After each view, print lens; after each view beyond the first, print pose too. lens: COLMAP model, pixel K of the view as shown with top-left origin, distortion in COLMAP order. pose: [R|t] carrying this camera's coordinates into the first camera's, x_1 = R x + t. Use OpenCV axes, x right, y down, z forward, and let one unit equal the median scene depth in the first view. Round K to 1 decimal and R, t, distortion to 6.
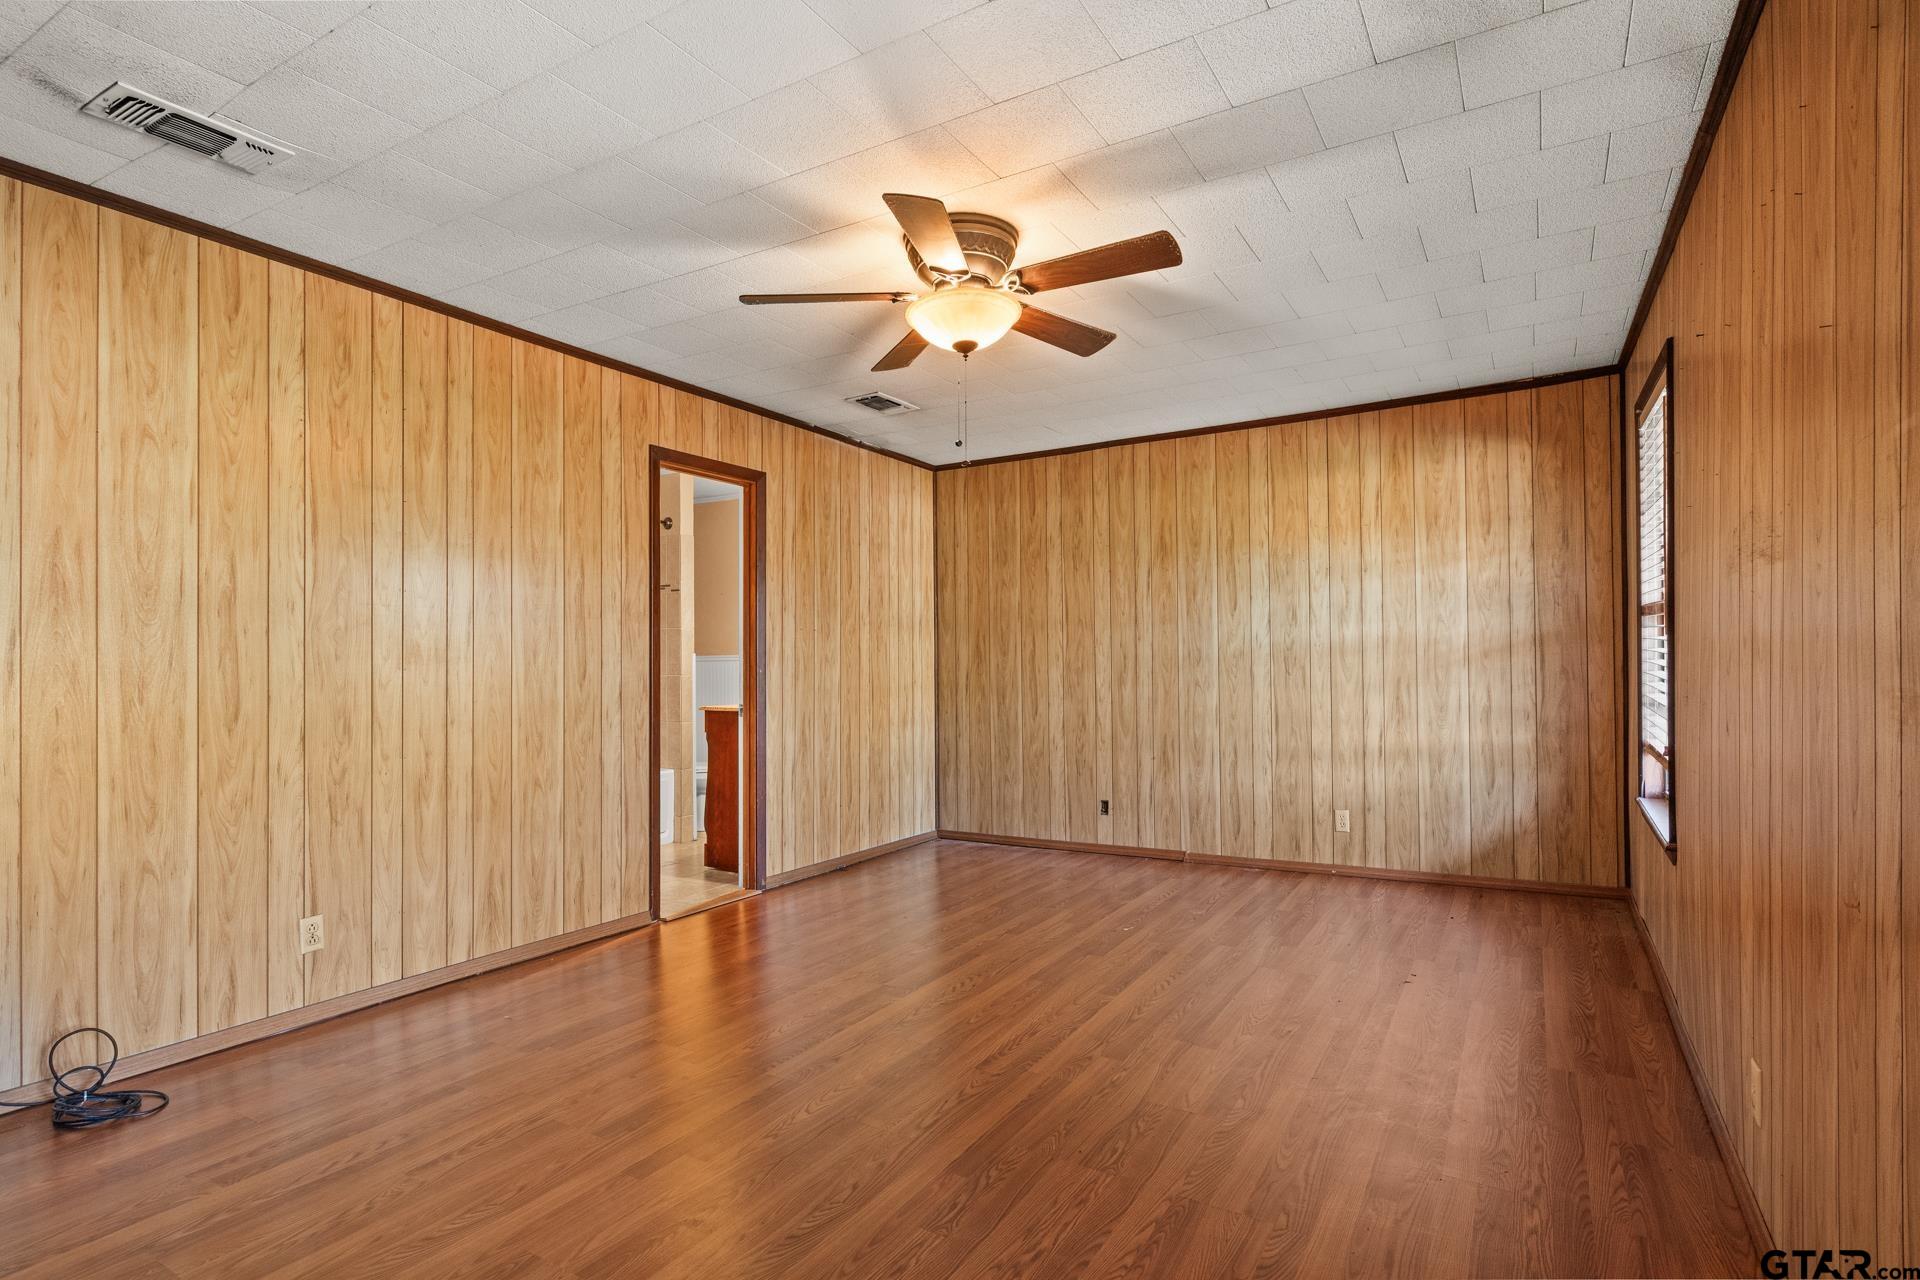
lens RADIAL K [[953.8, 0, 968.9], [0, 953.8, 659.3], [0, 0, 1]] dist [-0.003568, -0.000267]
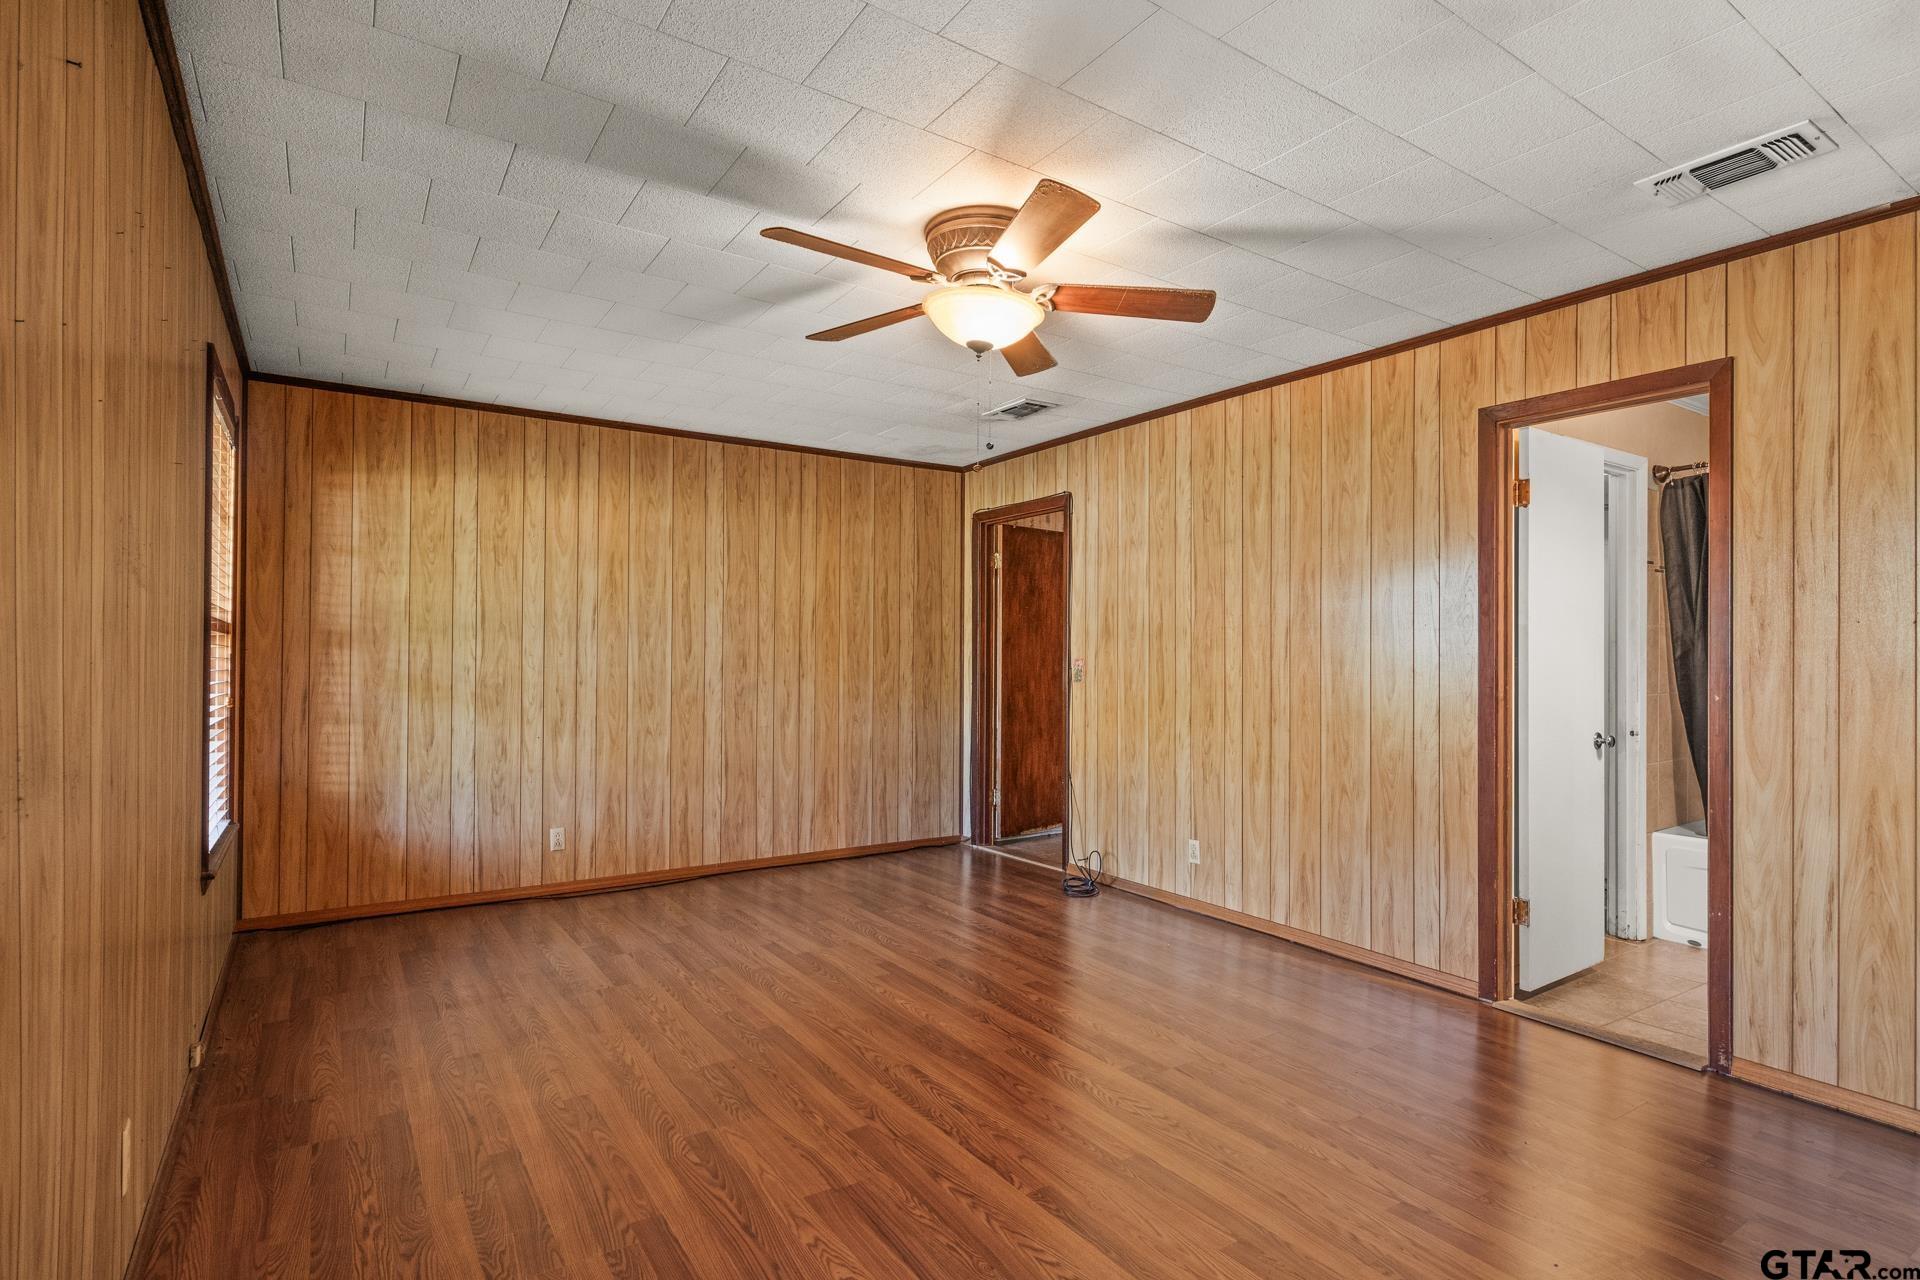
lens RADIAL K [[957.2, 0, 962.4], [0, 957.2, 647.0], [0, 0, 1]] dist [-0.001184, -0.000054]
pose [[-0.432433, -0.007305, -0.901636, 0.686556], [-0.006224, 0.999968, -0.005117, -0.017801], [0.901645, 0.003399, -0.432465, 1.109129]]
